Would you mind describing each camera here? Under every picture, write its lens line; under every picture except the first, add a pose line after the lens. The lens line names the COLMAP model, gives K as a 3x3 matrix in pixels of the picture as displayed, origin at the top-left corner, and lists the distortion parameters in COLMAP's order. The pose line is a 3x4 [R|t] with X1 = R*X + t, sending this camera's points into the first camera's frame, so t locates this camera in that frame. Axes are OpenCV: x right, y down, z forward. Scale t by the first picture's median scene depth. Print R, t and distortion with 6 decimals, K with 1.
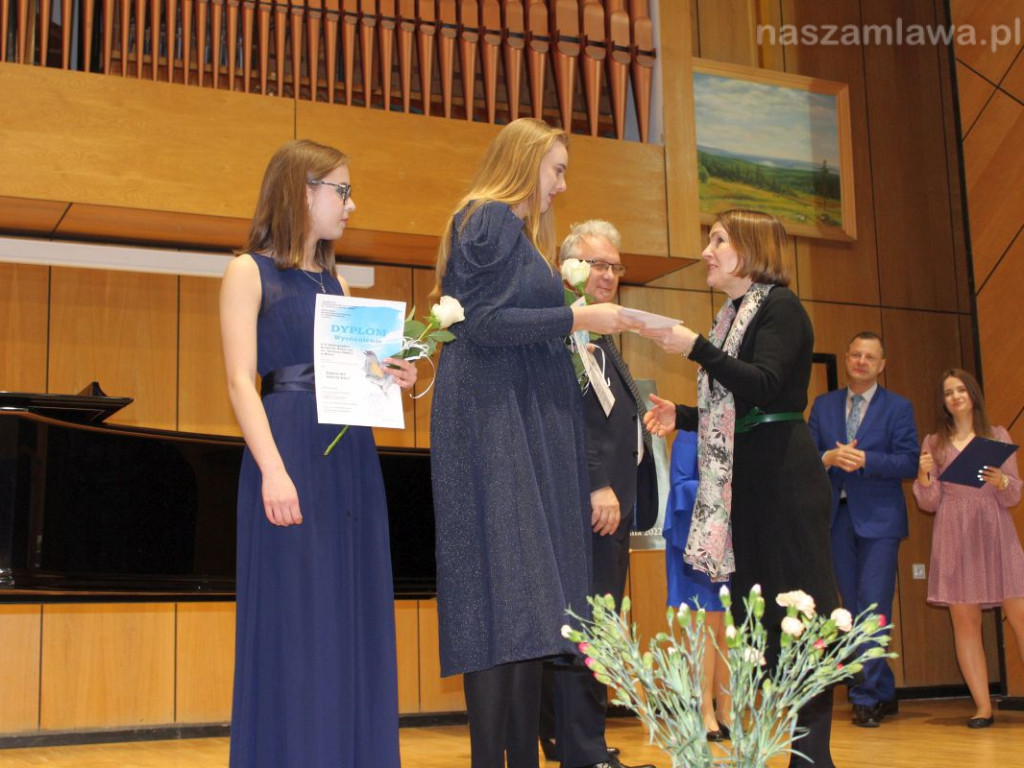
lens RADIAL K [[1528.8, 0, 512.3], [0, 1528.8, 370.2], [0, 0, 1]] dist [-0.043998, 0.000000]
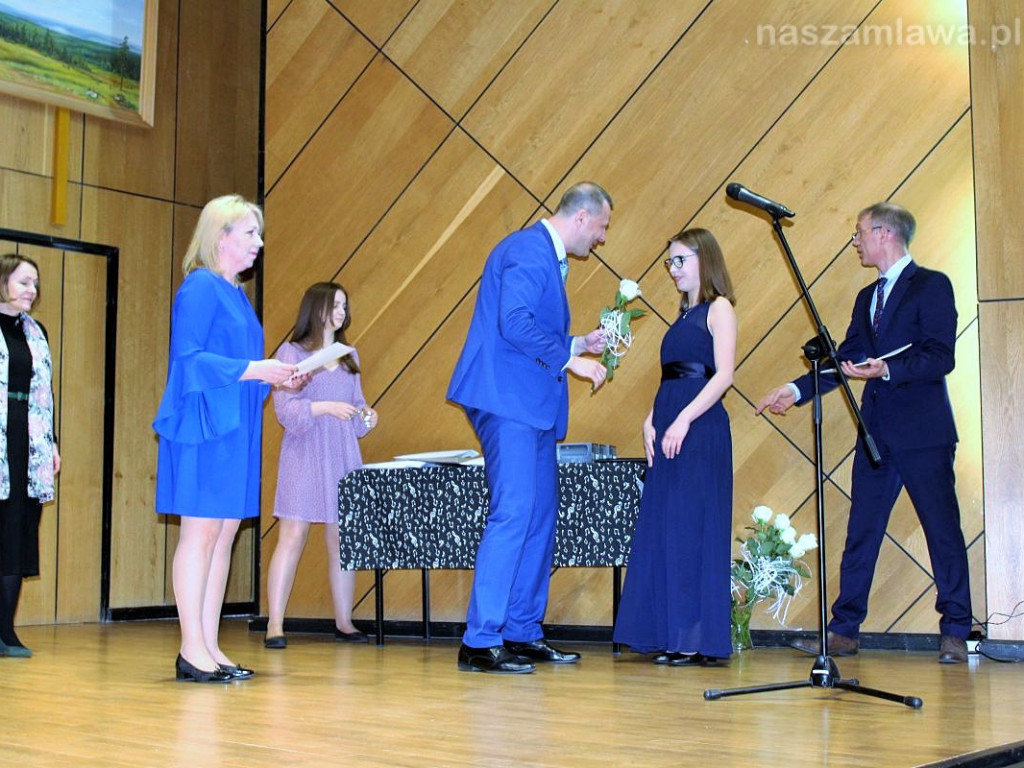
lens RADIAL K [[1528.8, 0, 504.6], [0, 1528.8, 372.1], [0, 0, 1]] dist [-0.043998, 0.000000]
pose [[0.916041, 0.066501, 0.395533, 0.076452], [-0.088353, 0.995392, 0.037267, 0.011106], [-0.391232, -0.069085, 0.917695, 0.065364]]
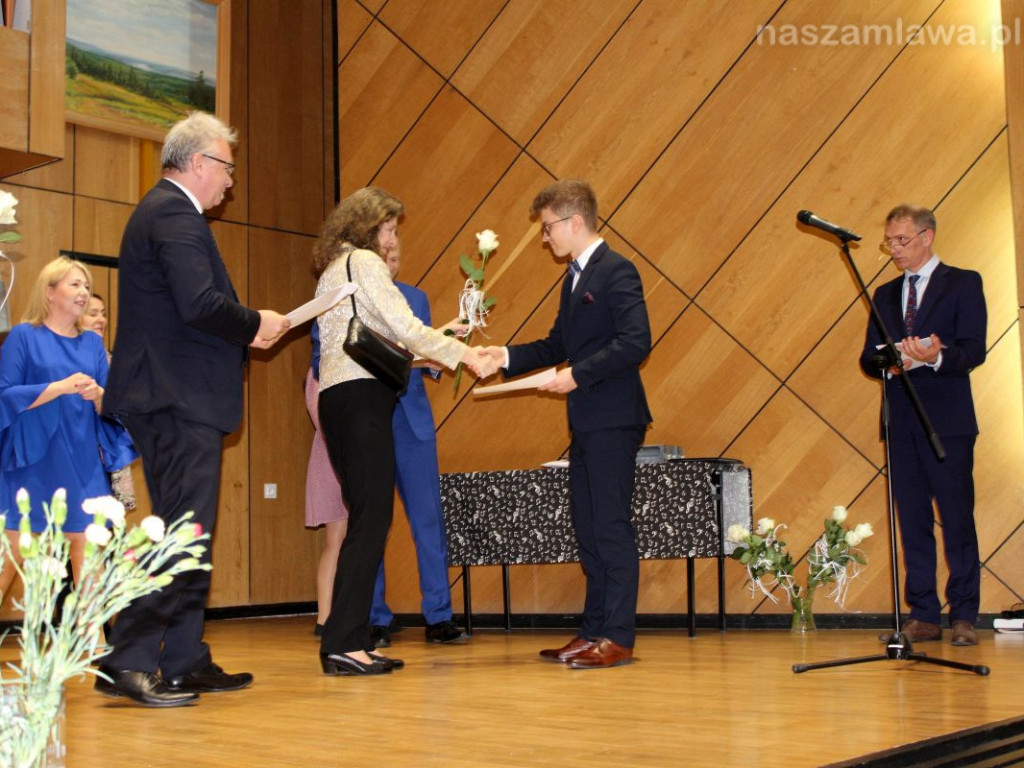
lens RADIAL K [[1528.8, 0, 509.2], [0, 1528.8, 368.8], [0, 0, 1]] dist [-0.043998, 0.000000]
pose [[0.917753, 0.046575, 0.394412, 0.011524], [-0.066331, 0.997126, 0.036595, 0.004818], [-0.391574, -0.059746, 0.918205, 0.018226]]
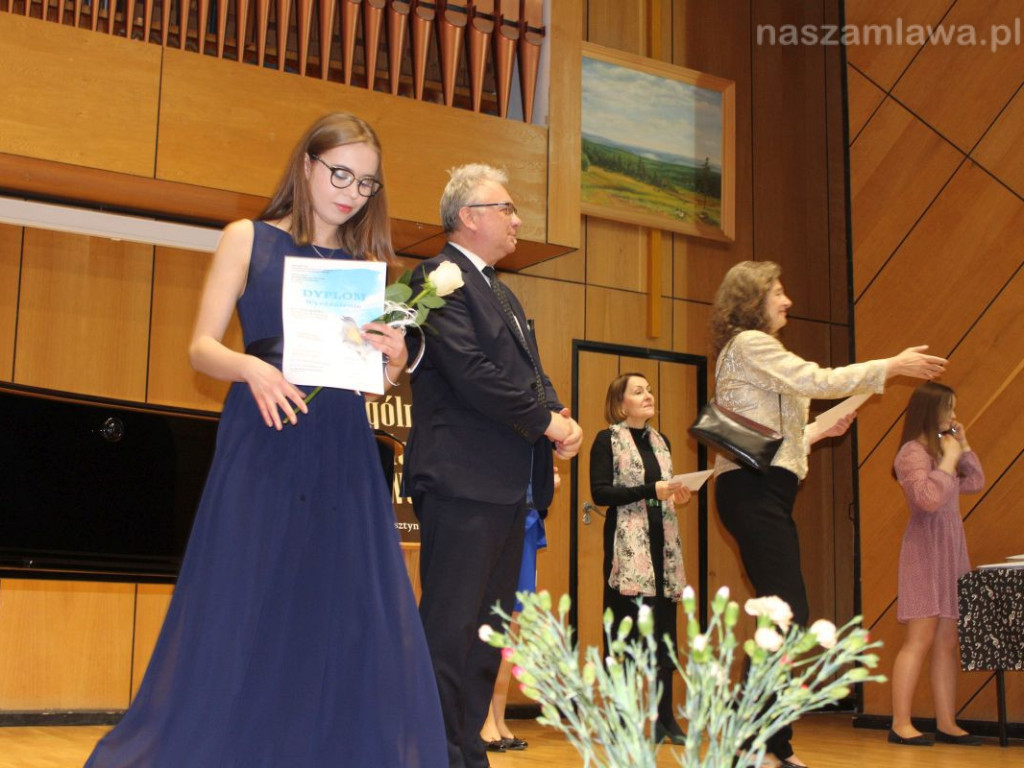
lens RADIAL K [[1528.8, 0, 511.3], [0, 1528.8, 366.5], [0, 0, 1]] dist [-0.043998, 0.000000]
pose [[0.993116, 0.059448, 0.100925, -0.011997], [-0.059400, 0.998228, -0.003483, 0.007843], [-0.100953, -0.002536, 0.994888, 0.047812]]
